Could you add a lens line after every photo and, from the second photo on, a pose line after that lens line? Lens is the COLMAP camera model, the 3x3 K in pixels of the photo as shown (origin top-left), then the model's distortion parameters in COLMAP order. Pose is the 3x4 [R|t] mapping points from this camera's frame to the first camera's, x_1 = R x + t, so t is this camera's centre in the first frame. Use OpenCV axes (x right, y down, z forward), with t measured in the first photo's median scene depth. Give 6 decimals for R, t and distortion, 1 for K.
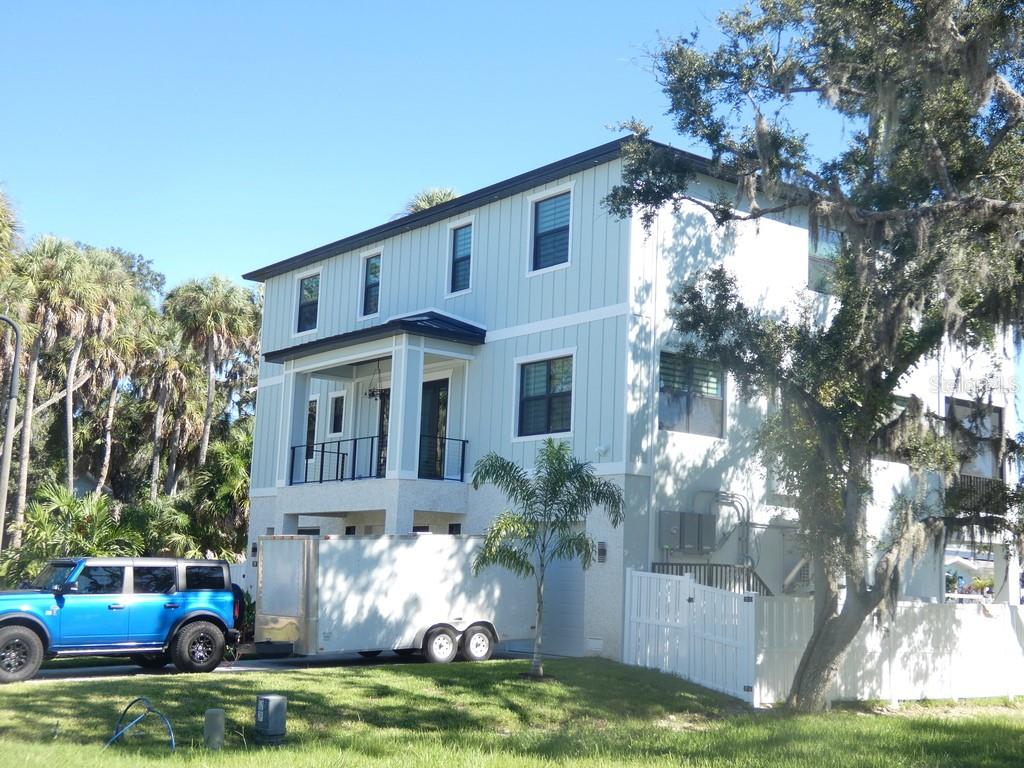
lens RADIAL K [[1351.3, 0, 515.4], [0, 1351.3, 369.8], [0, 0, 1]] dist [0.109201, -0.131773]
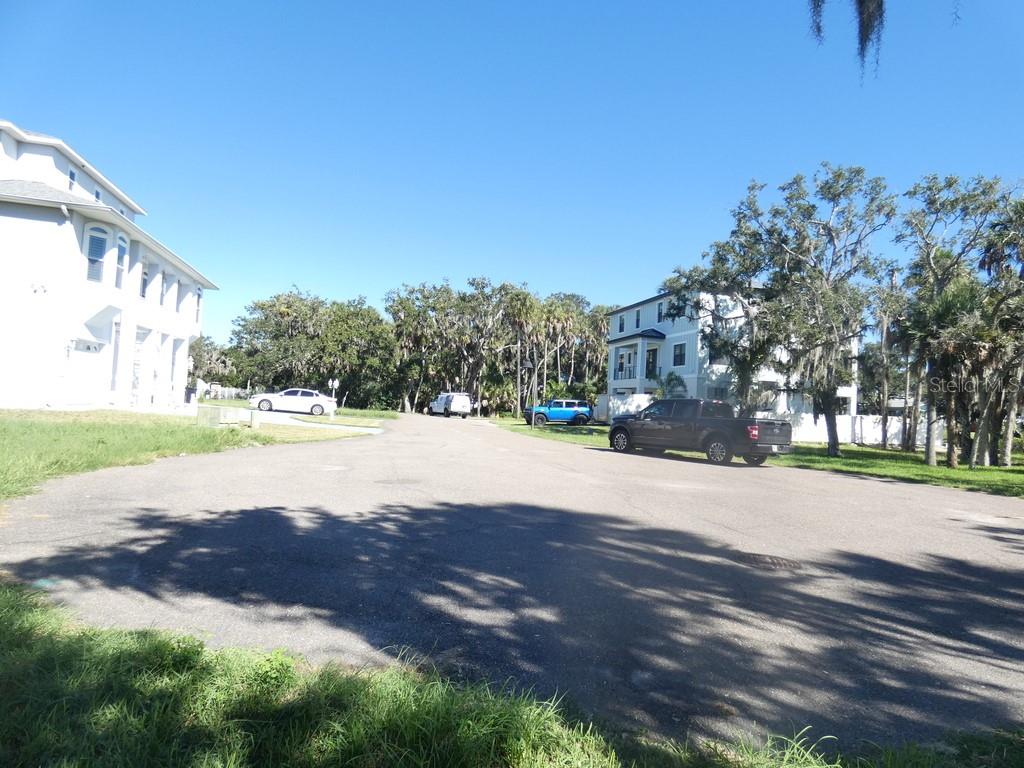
lens RADIAL K [[623.4, 0, 508.2], [0, 623.4, 404.9], [0, 0, 1]] dist [0.000113, -0.000162]
pose [[0.909338, 0.006609, -0.416005, 0.242861], [0.051099, 0.990530, 0.127434, -0.066512], [0.412907, -0.137138, 0.900389, -0.536449]]
